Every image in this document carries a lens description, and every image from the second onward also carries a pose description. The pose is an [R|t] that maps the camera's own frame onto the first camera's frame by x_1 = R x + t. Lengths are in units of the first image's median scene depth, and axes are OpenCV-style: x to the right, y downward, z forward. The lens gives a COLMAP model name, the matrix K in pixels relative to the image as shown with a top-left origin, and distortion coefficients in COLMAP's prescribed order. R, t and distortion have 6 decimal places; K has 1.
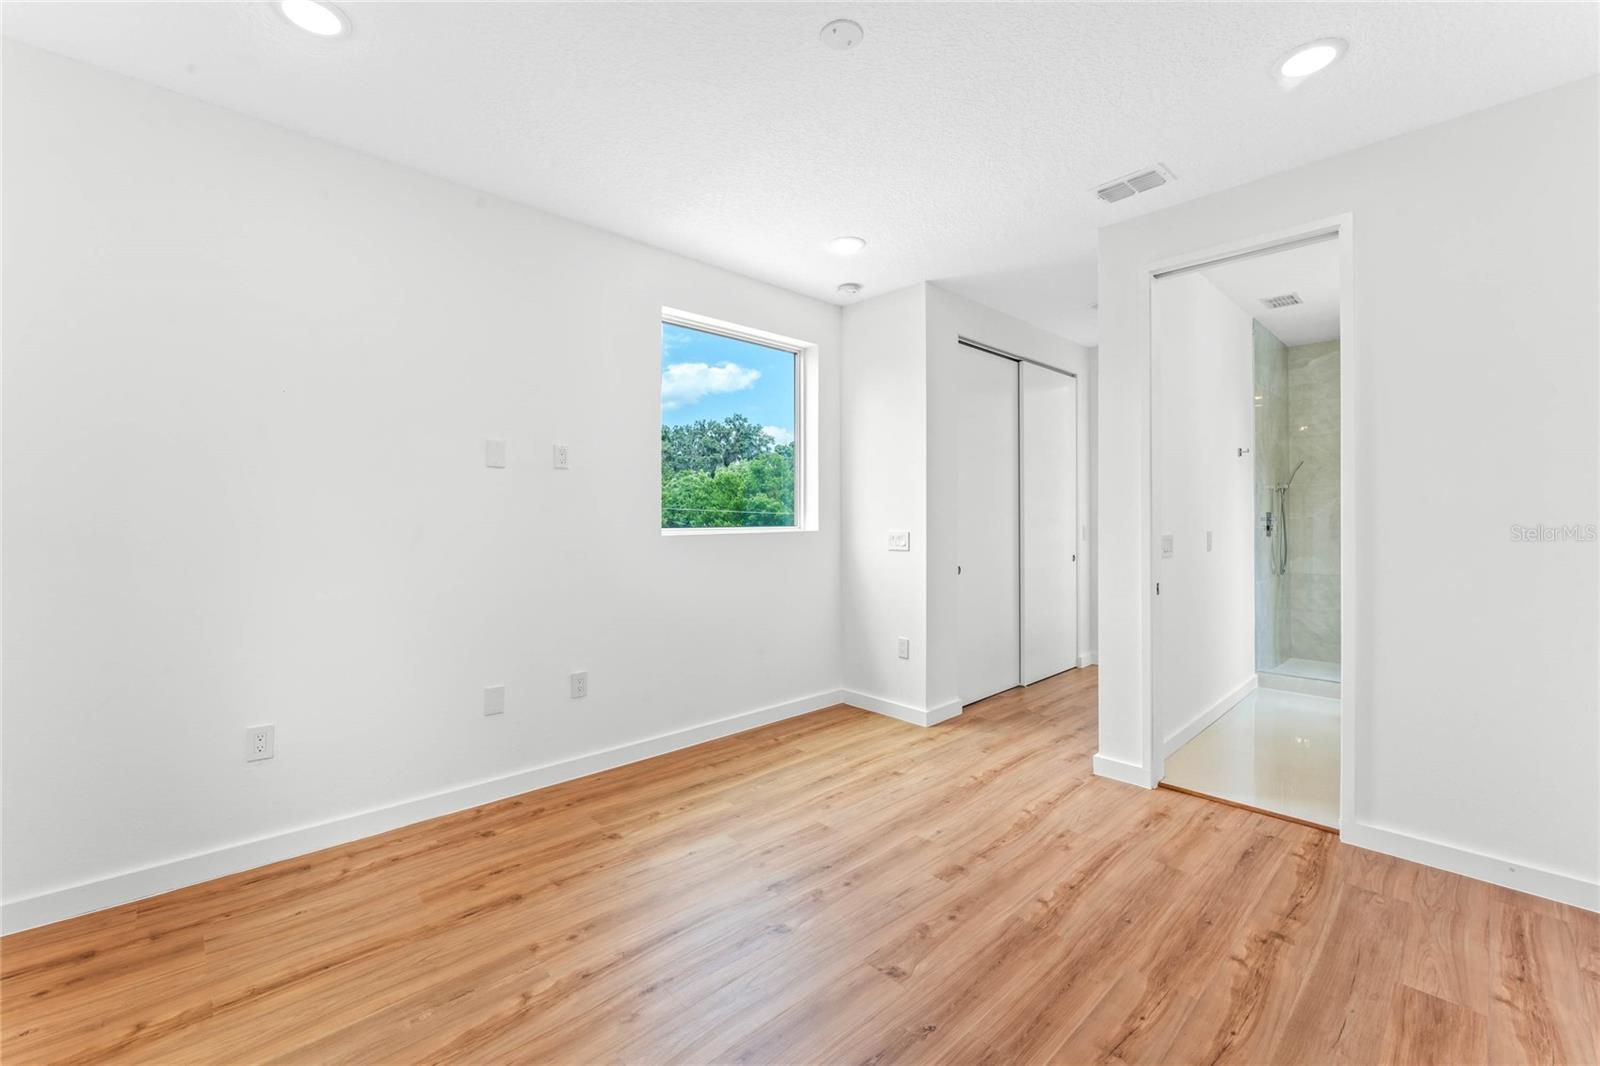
lens RADIAL K [[650.2, 0, 797.6], [0, 650.2, 521.5], [0, 0, 1]] dist [-0.000529, -0.000156]
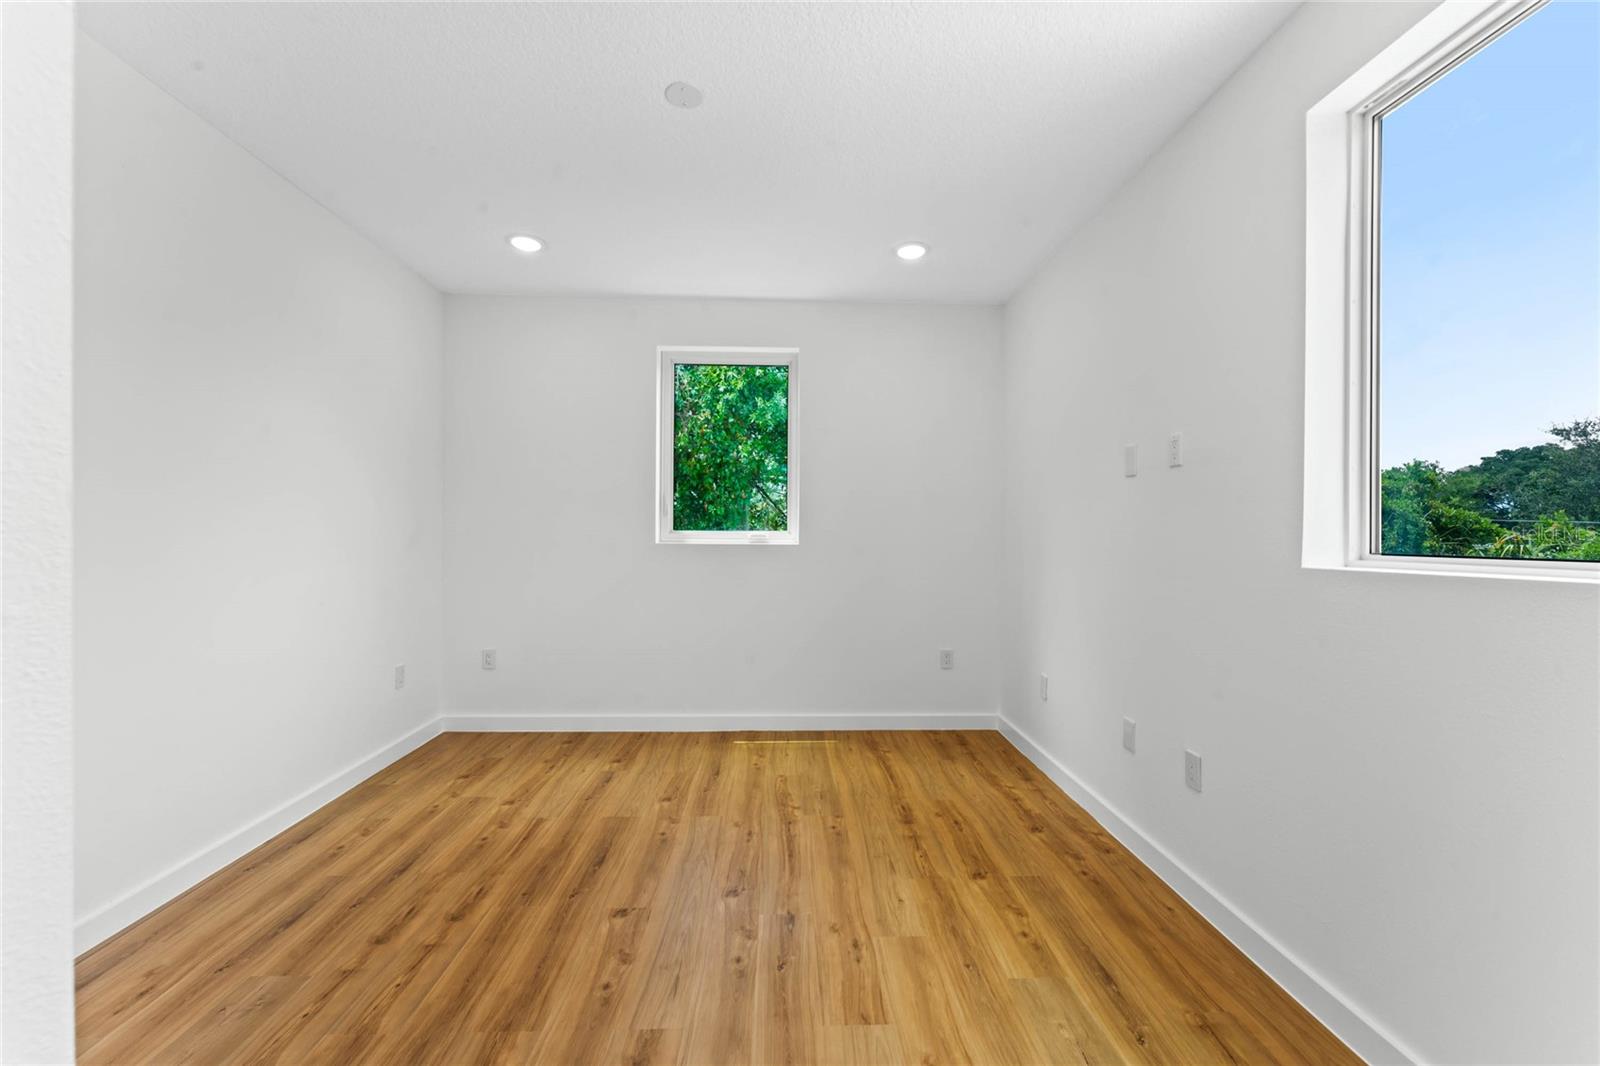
lens RADIAL K [[650.2, 0, 800.6], [0, 650.2, 535.5], [0, 0, 1]] dist [-0.000529, -0.000156]
pose [[-0.653456, -0.003135, -0.756958, 0.687777], [-0.012896, 0.999892, 0.006992, -0.001803], [0.756854, 0.014330, -0.653426, 1.659008]]
